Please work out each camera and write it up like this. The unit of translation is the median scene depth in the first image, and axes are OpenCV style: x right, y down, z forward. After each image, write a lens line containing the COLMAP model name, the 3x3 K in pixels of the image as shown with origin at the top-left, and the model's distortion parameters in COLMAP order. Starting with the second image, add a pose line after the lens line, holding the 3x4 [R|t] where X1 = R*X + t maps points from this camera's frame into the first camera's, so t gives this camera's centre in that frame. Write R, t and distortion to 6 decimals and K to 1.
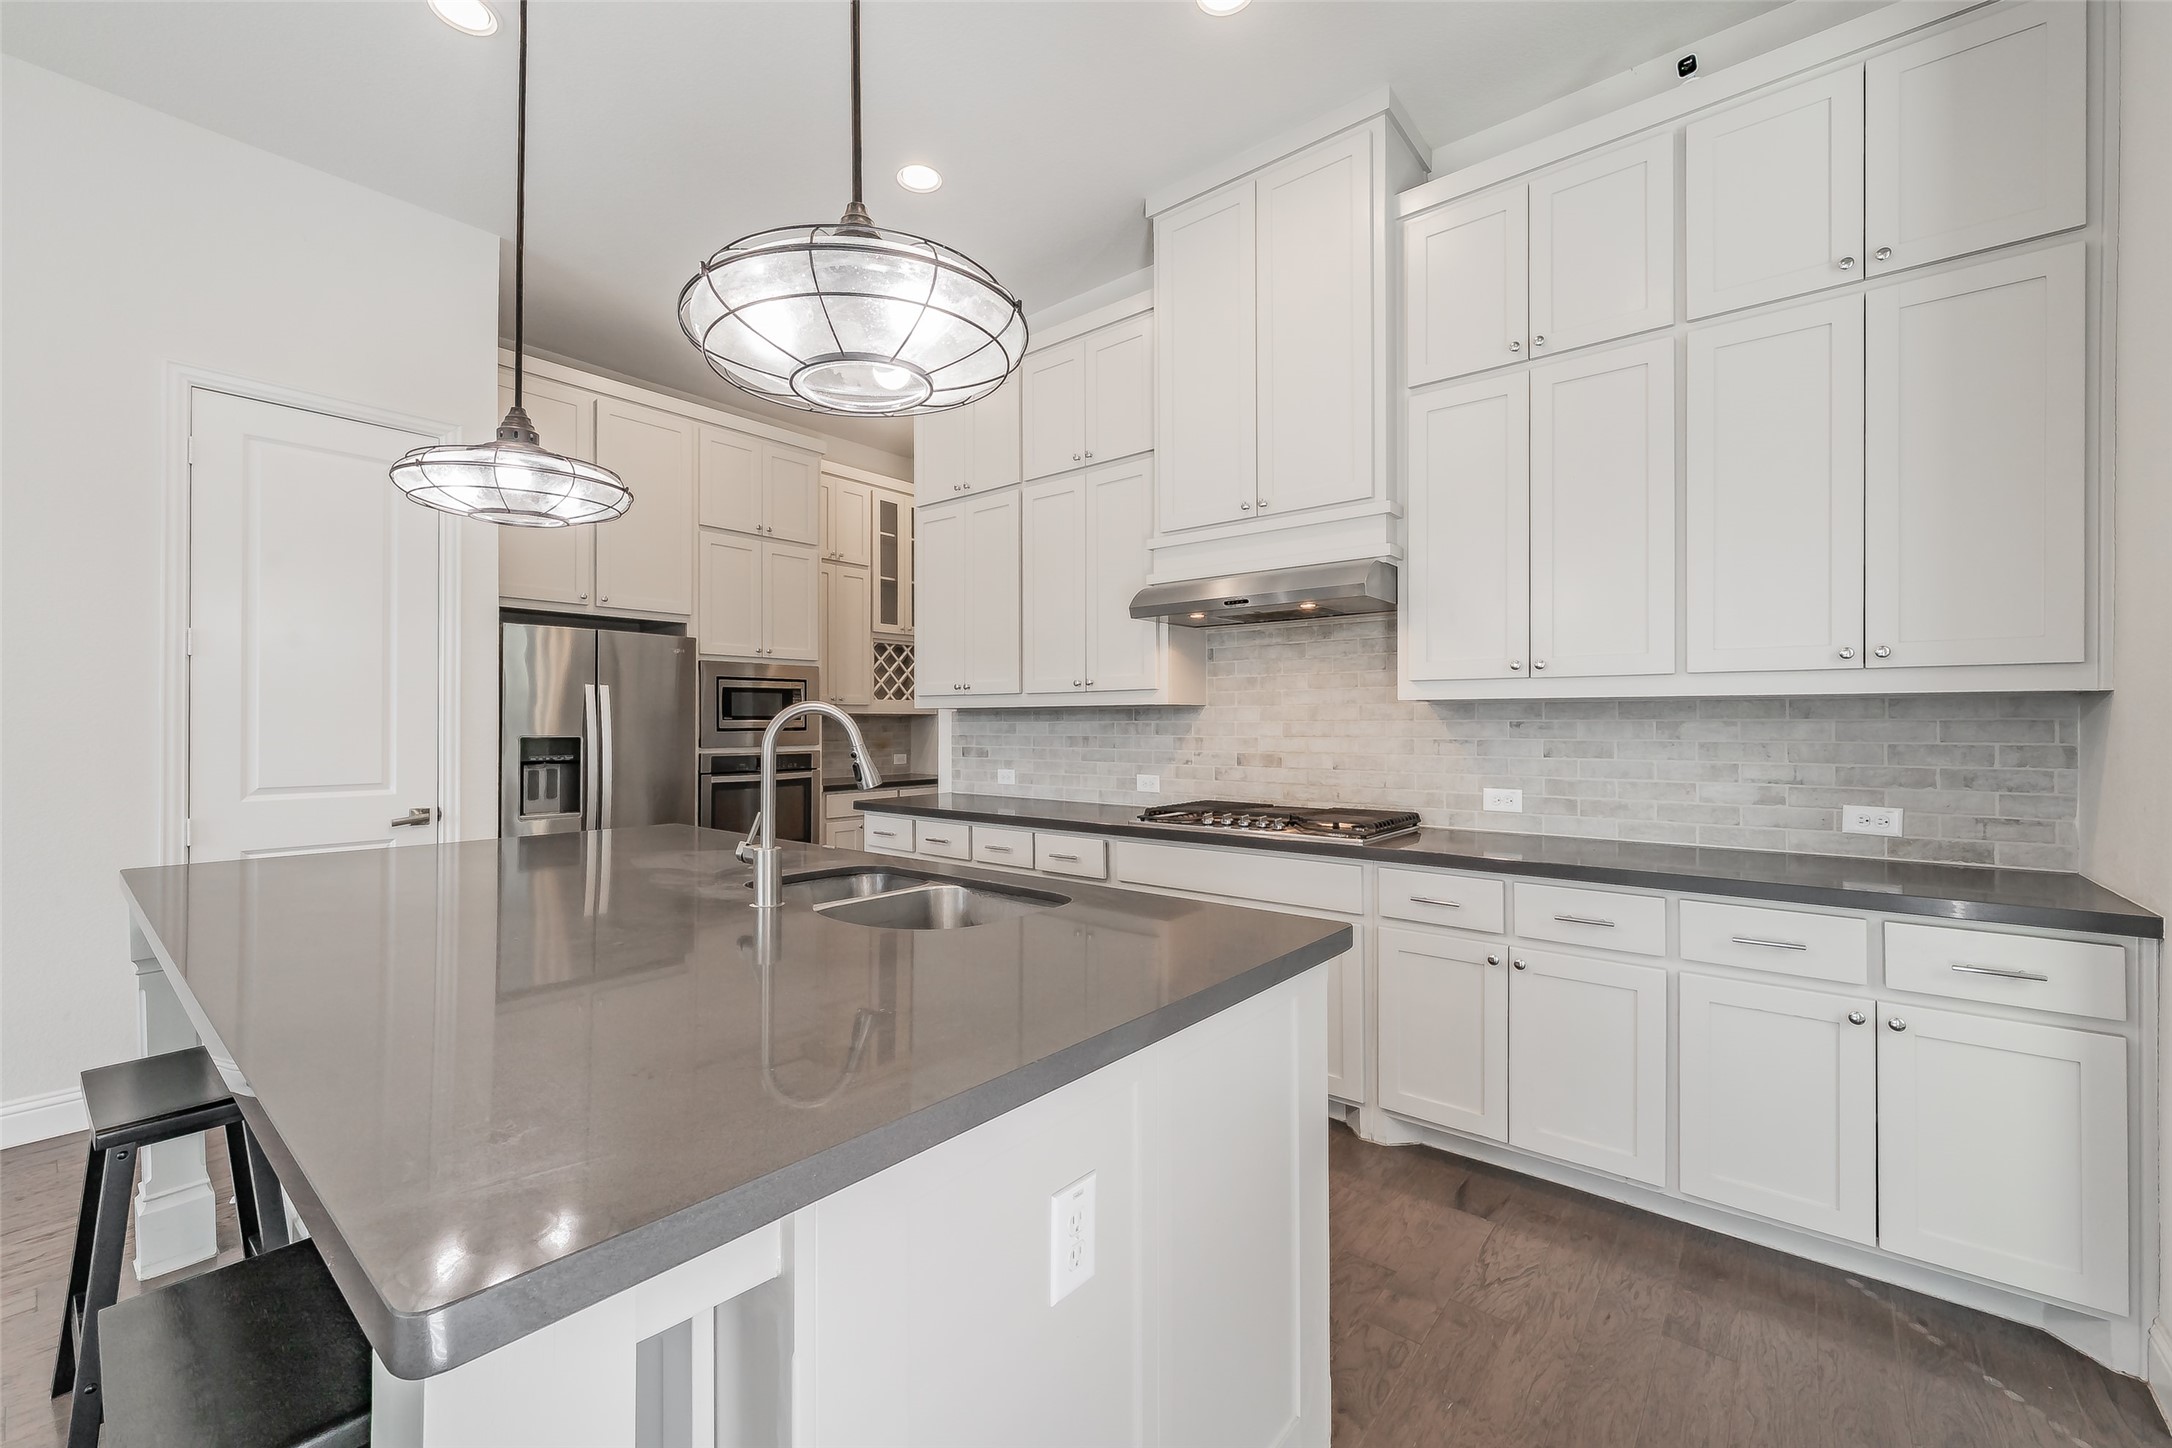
lens RADIAL K [[882.3, 0, 1074.4], [0, 882.3, 722.4], [0, 0, 1]] dist [-0.000442, 0.000447]
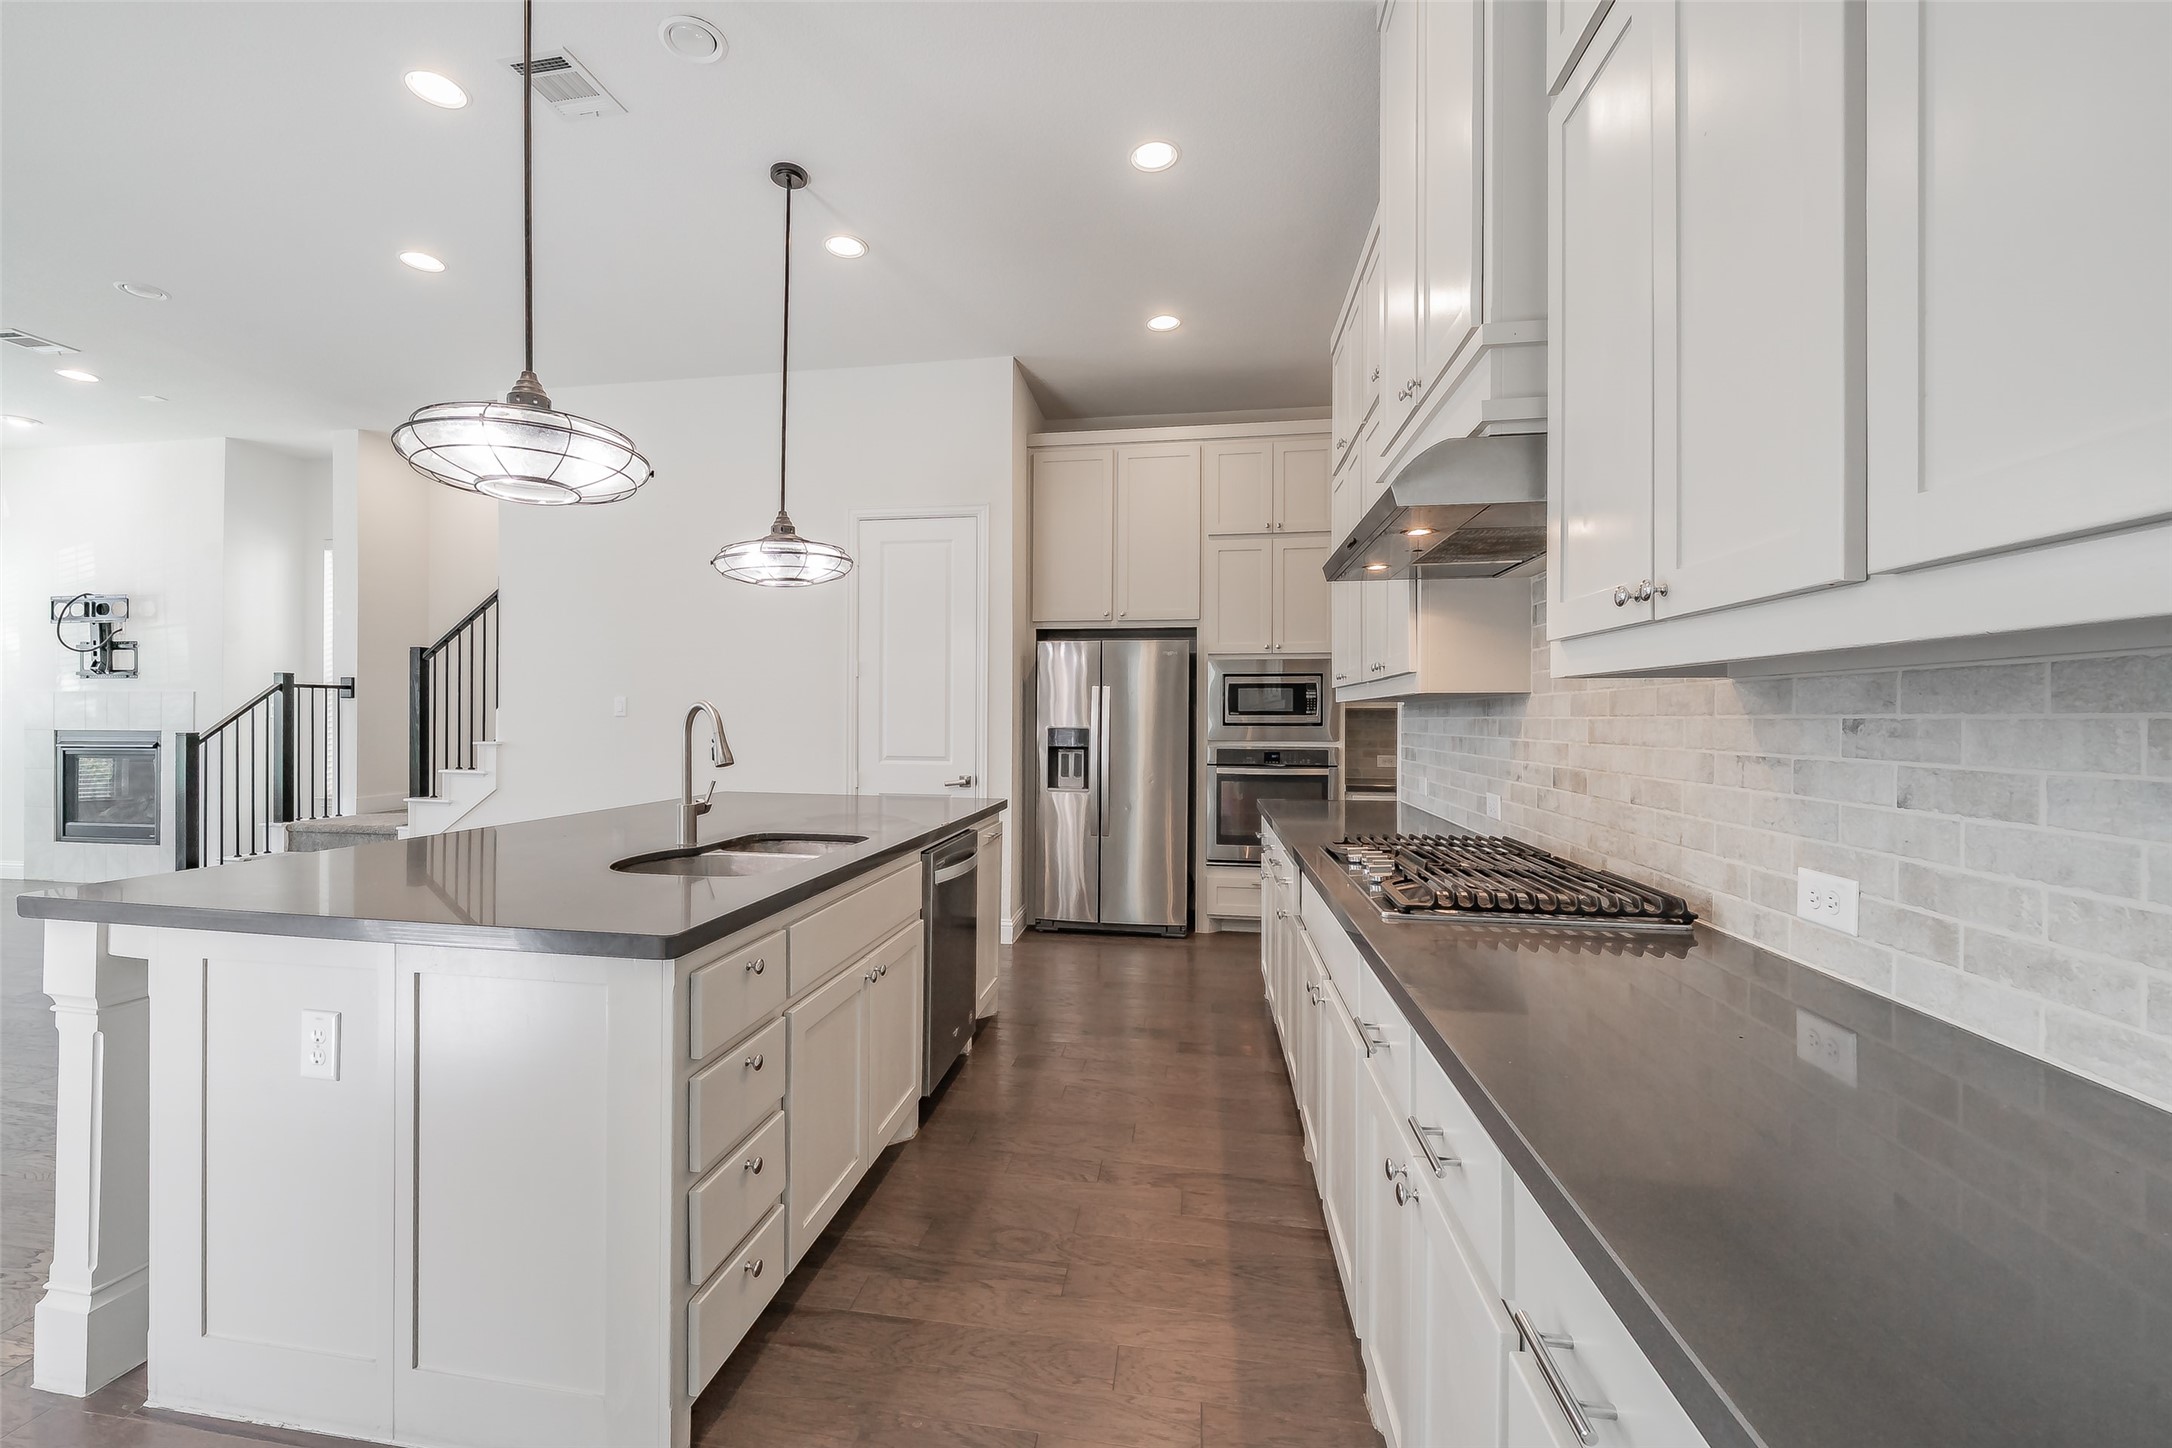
lens RADIAL K [[882.3, 0, 1049.4], [0, 882.3, 717.0], [0, 0, 1]] dist [-0.000442, 0.000447]
pose [[0.509924, 0.002397, -0.860216, 0.668870], [-0.003167, 0.999995, 0.000909, -0.000918], [0.860213, 0.002260, 0.509929, 0.453406]]
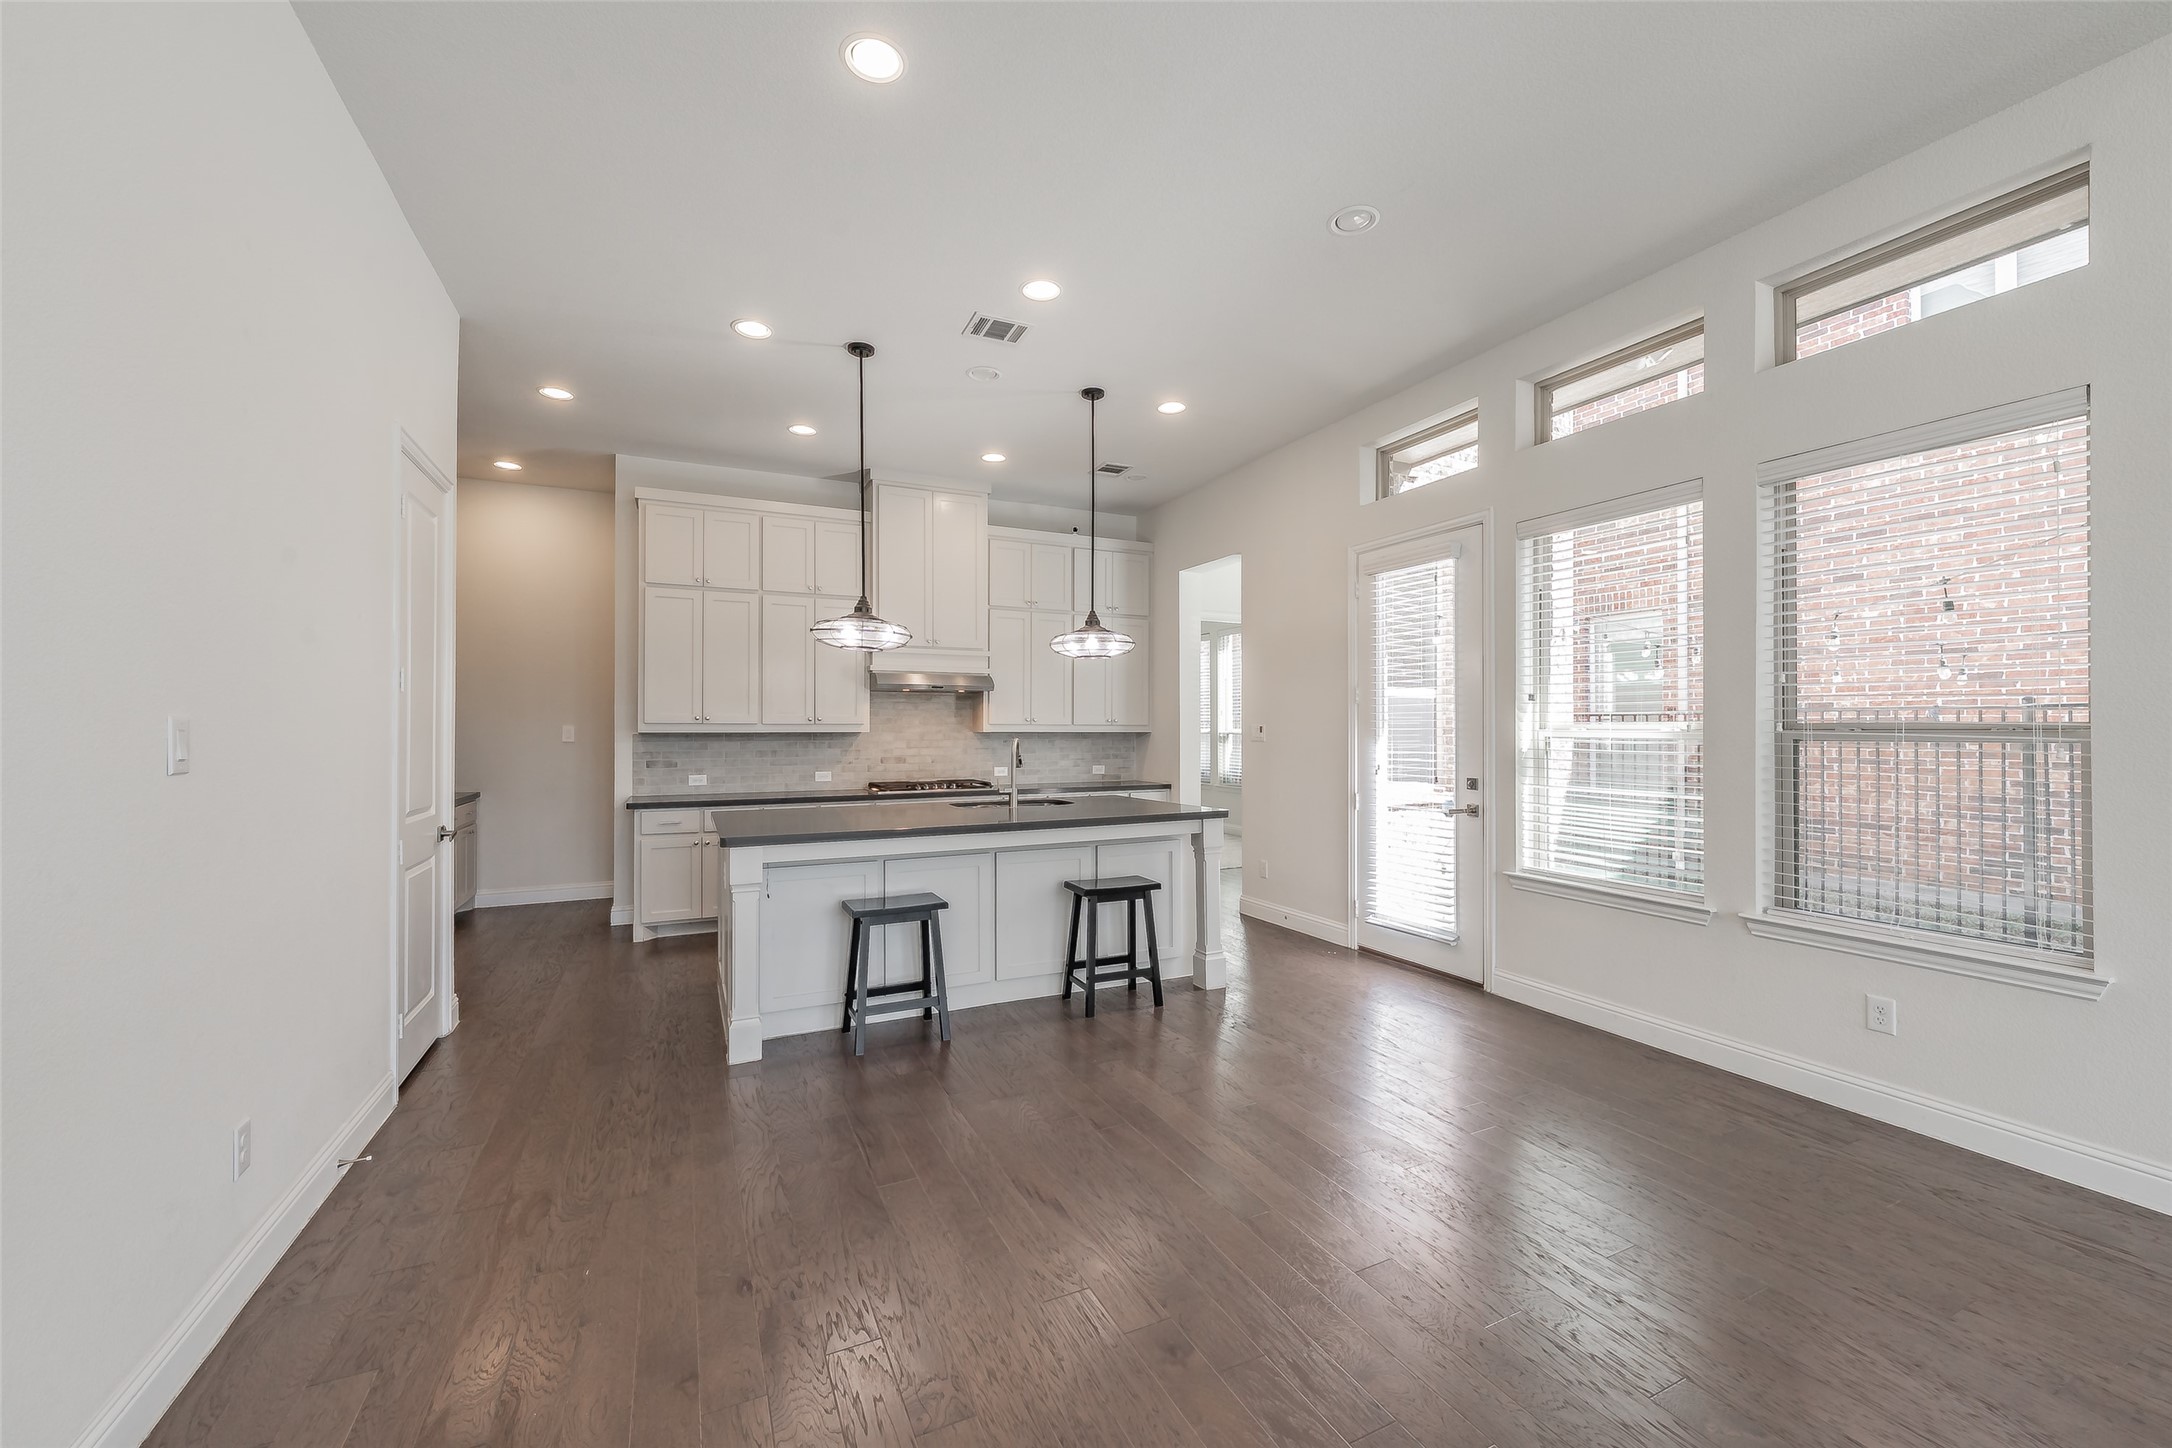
lens RADIAL K [[882.3, 0, 1093.7], [0, 882.3, 730.9], [0, 0, 1]] dist [-0.000442, 0.000447]
pose [[0.391061, -0.004491, 0.920354, -1.731472], [-0.003427, 0.999974, 0.006336, -0.044600], [-0.920358, -0.005632, 0.391035, -0.223438]]
